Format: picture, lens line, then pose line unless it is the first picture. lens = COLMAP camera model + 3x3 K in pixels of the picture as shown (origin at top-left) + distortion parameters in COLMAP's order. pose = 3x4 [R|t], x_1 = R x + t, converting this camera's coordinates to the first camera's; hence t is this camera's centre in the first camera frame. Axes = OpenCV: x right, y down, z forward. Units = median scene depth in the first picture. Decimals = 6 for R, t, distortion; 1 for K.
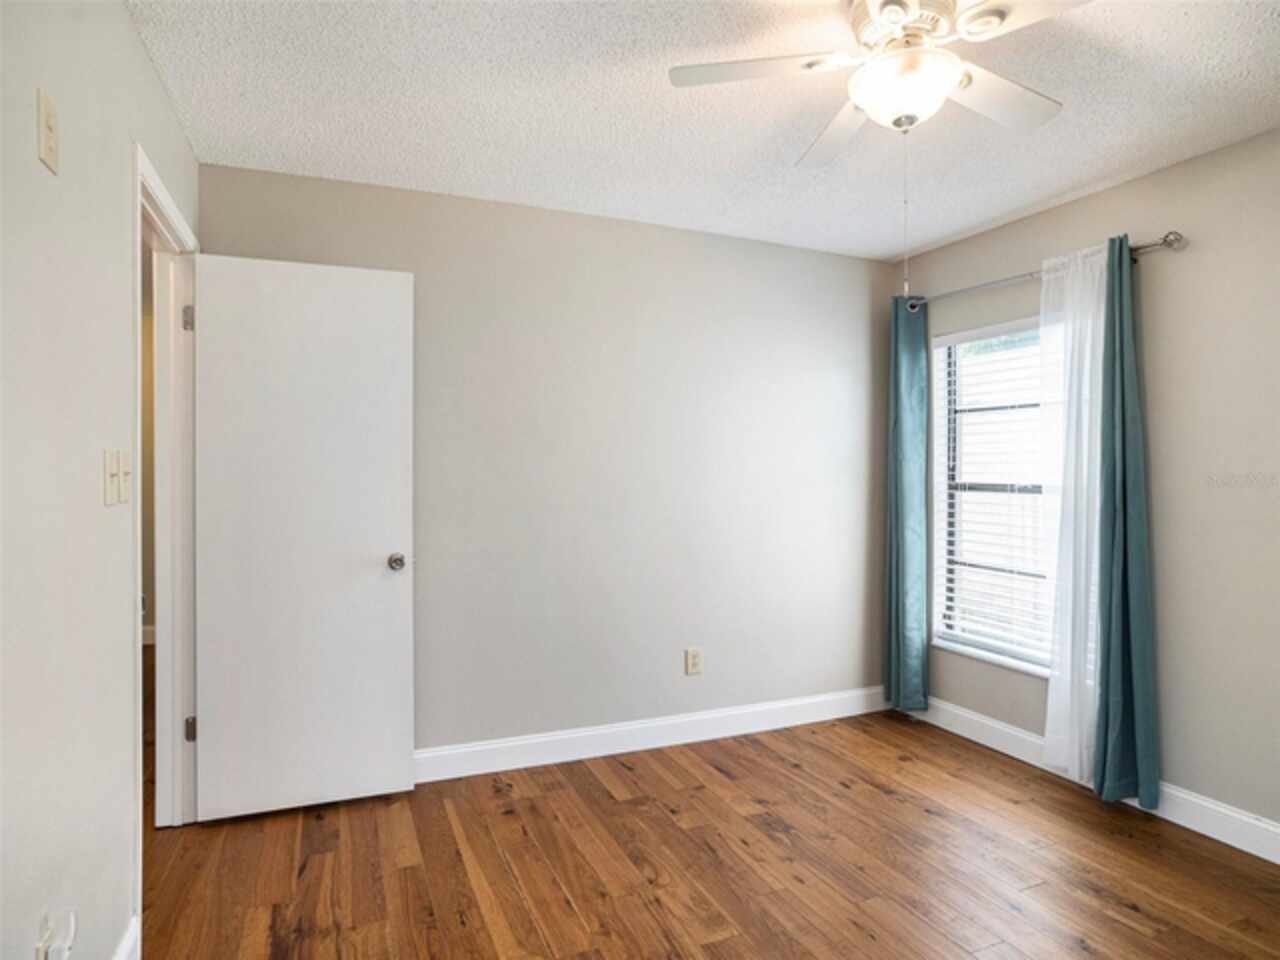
lens RADIAL K [[718.5, 0, 635.0], [0, 718.5, 470.5], [0, 0, 1]] dist [-0.100070, 0.038144]
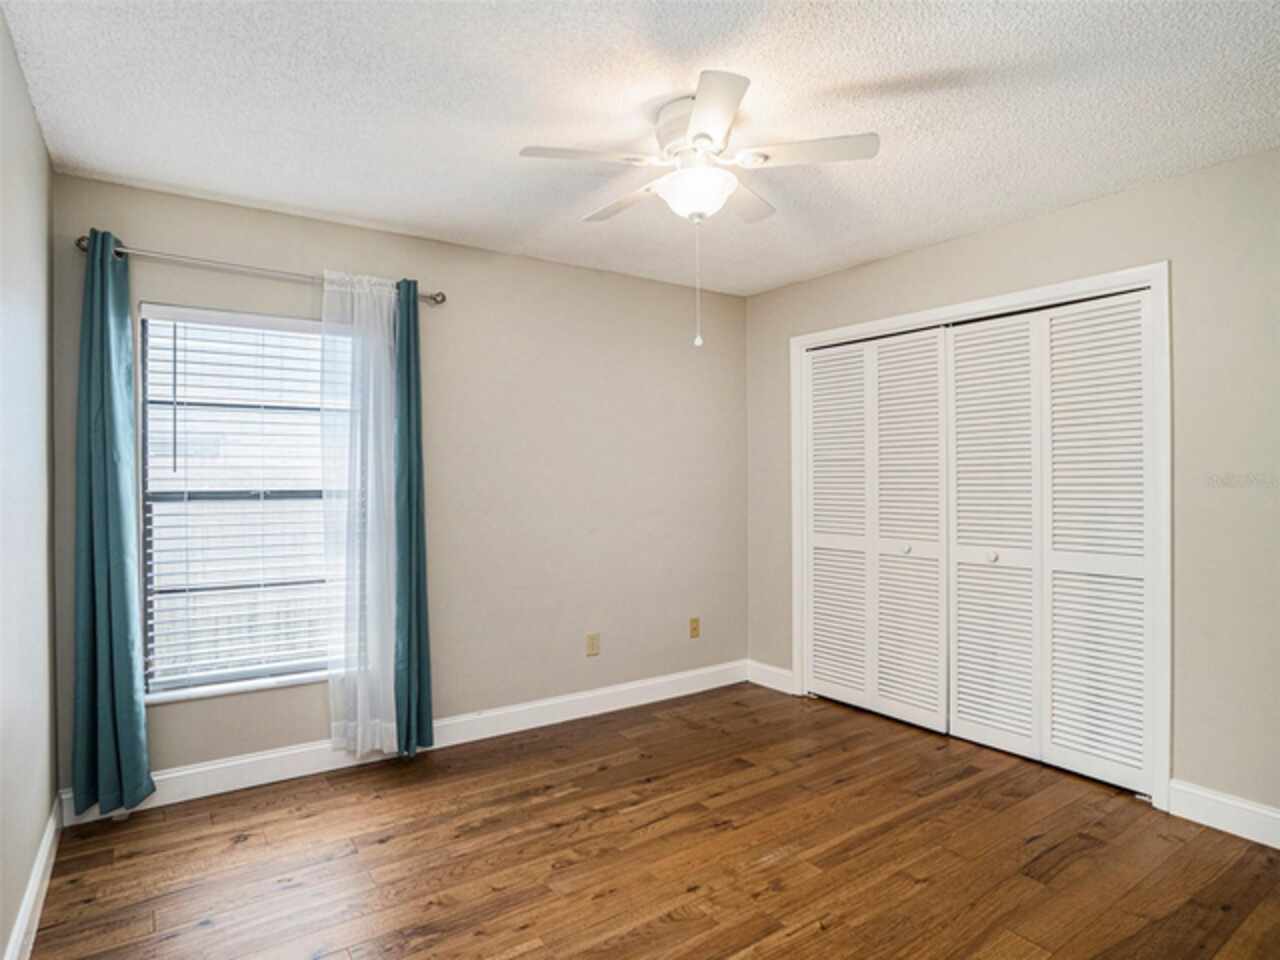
lens RADIAL K [[718.4, 0, 592.6], [0, 718.4, 475.4], [0, 0, 1]] dist [-0.000174, 0.000128]
pose [[-0.145997, 0.008465, 0.989249, -0.483049], [0.005566, 0.999955, -0.007735, 0.009152], [-0.989269, 0.004376, -0.146037, 0.721967]]
